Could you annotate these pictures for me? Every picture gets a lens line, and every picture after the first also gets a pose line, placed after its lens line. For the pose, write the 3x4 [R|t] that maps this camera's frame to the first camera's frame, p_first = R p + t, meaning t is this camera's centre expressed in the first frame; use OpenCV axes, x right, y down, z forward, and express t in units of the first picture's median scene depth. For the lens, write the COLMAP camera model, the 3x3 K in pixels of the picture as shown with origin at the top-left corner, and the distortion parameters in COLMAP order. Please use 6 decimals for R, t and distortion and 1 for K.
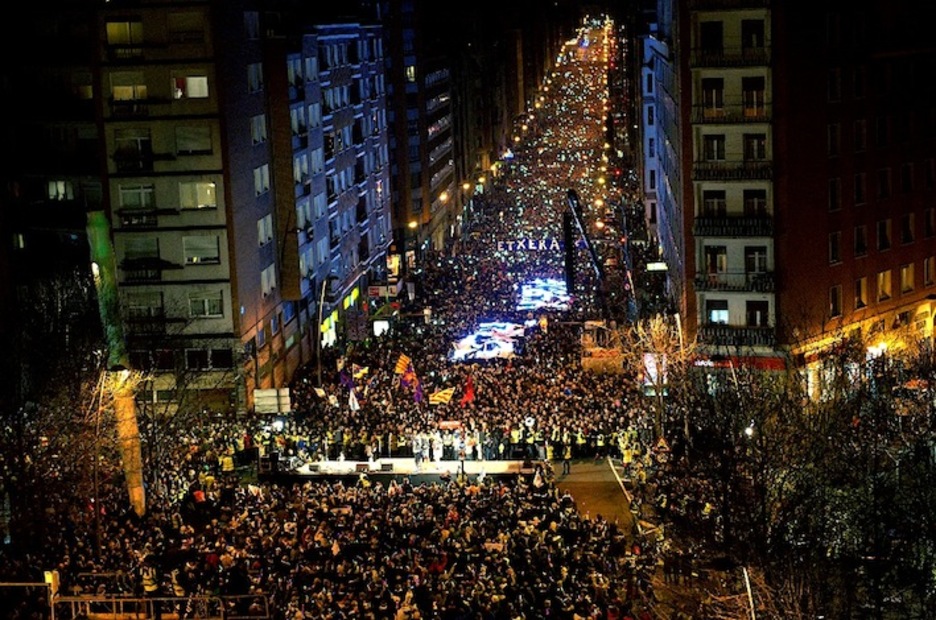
lens RADIAL K [[1828.7, 0, 468.8], [0, 1828.7, 342.2], [0, 0, 1]] dist [0.037357, 0.361667]
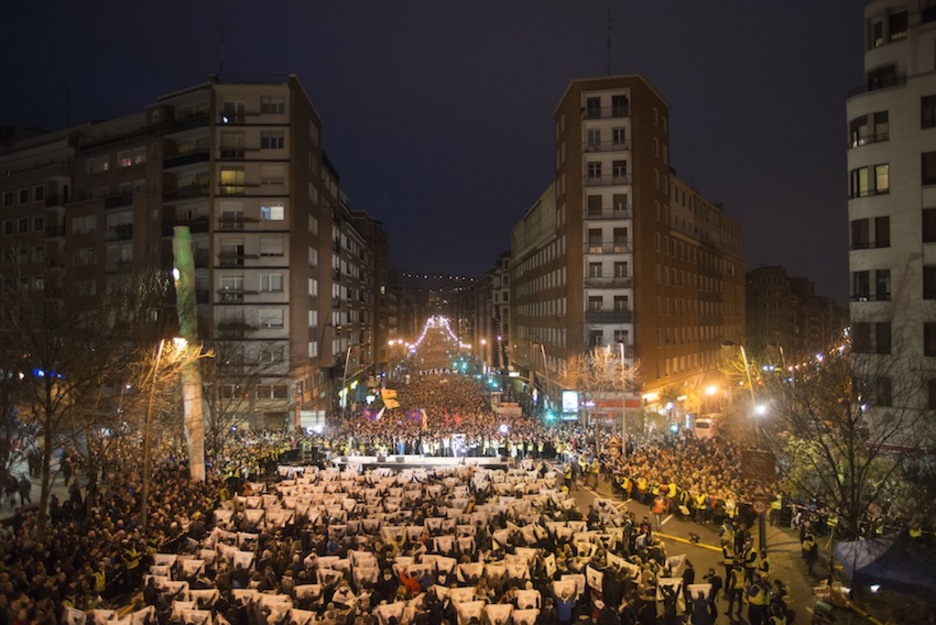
lens RADIAL K [[661.3, 0, 468.0], [0, 661.3, 312.5], [0, 0, 1]] dist [-0.072326, -0.000164]
pose [[0.991155, 0.040593, 0.126349, -0.053603], [-0.015162, 0.980474, -0.196062, 0.049615], [-0.131840, 0.192412, 0.972417, 0.447753]]
